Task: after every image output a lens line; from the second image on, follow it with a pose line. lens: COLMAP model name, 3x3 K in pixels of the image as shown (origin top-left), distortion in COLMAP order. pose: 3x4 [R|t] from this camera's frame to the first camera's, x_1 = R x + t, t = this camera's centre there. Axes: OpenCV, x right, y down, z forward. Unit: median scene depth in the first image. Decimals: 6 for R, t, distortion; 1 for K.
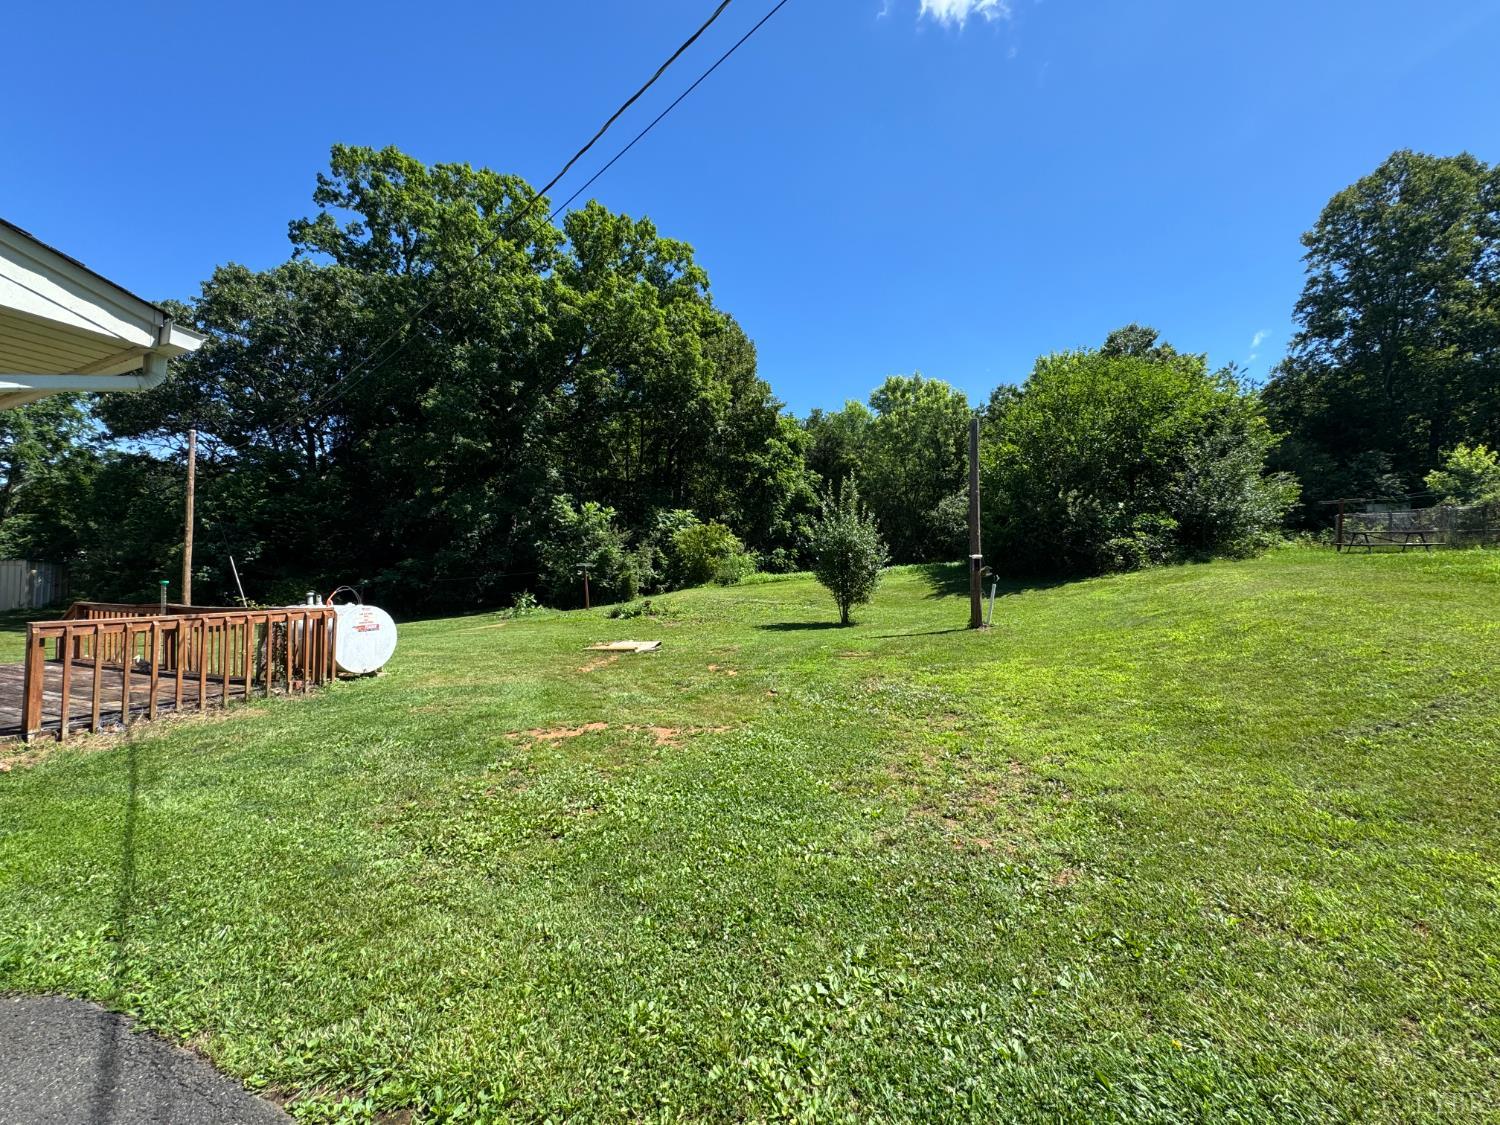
lens RADIAL K [[602.2, 0, 750.0], [0, 602.2, 562.5], [0, 0, 1]] dist [0.000498, 0.000298]
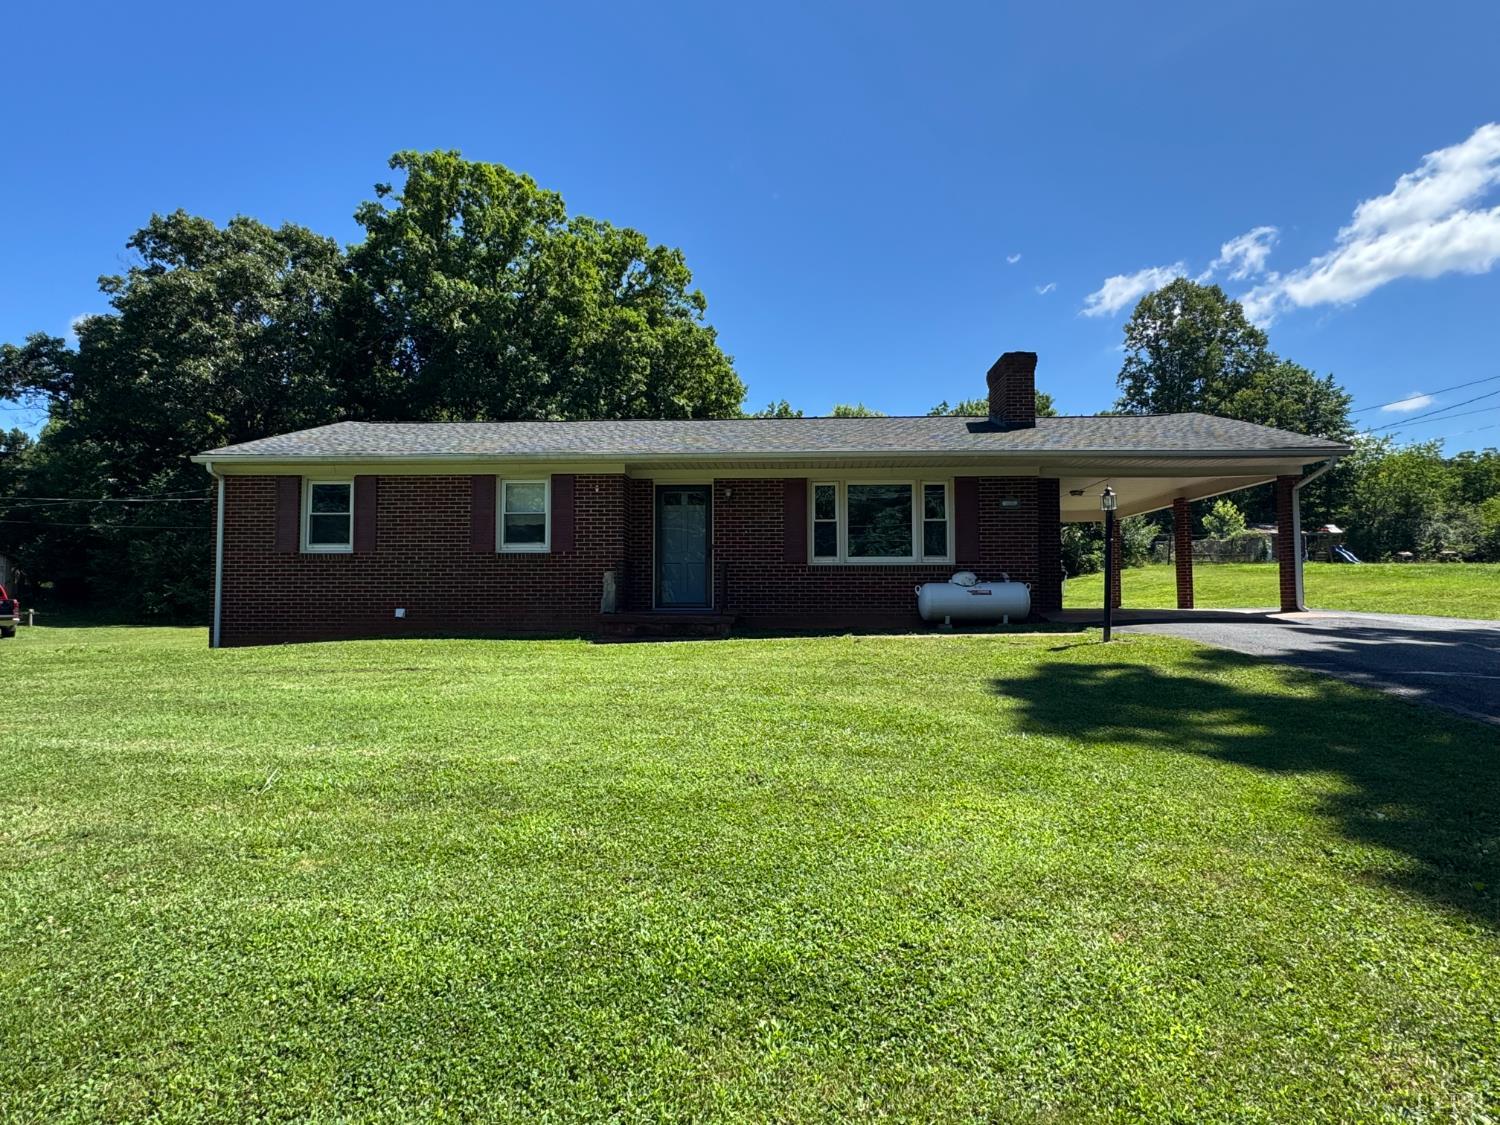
lens RADIAL K [[839.3, 0, 750.0], [0, 839.3, 562.5], [0, 0, 1]] dist [0.007066, 0.002849]
pose [[0.928163, 0.017249, 0.371774, -0.739246], [-0.008167, 0.999629, -0.025990, 0.032952], [-0.372085, 0.021087, 0.927959, -0.552985]]
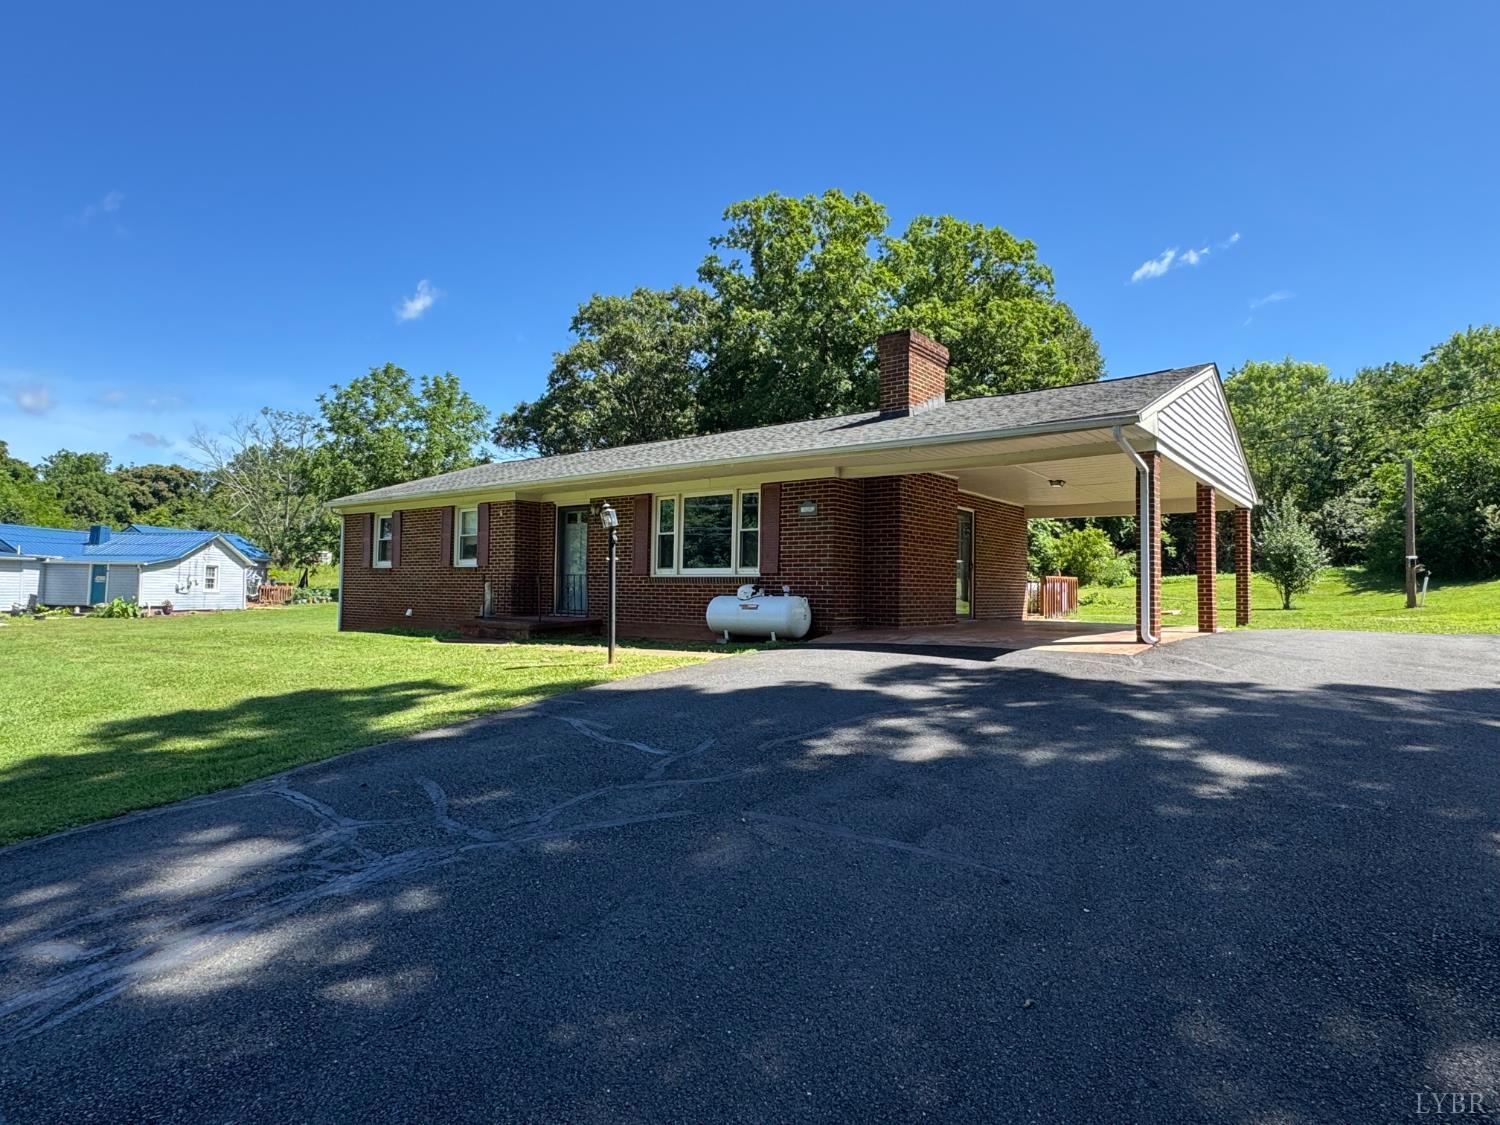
lens RADIAL K [[839.3, 0, 750.0], [0, 839.3, 562.5], [0, 0, 1]] dist [0.007066, 0.002849]
pose [[0.973946, 0.004195, -0.226743, -0.323958], [-0.007100, 0.999903, -0.012001, 0.017538], [0.226671, 0.013298, 0.973881, -0.600469]]
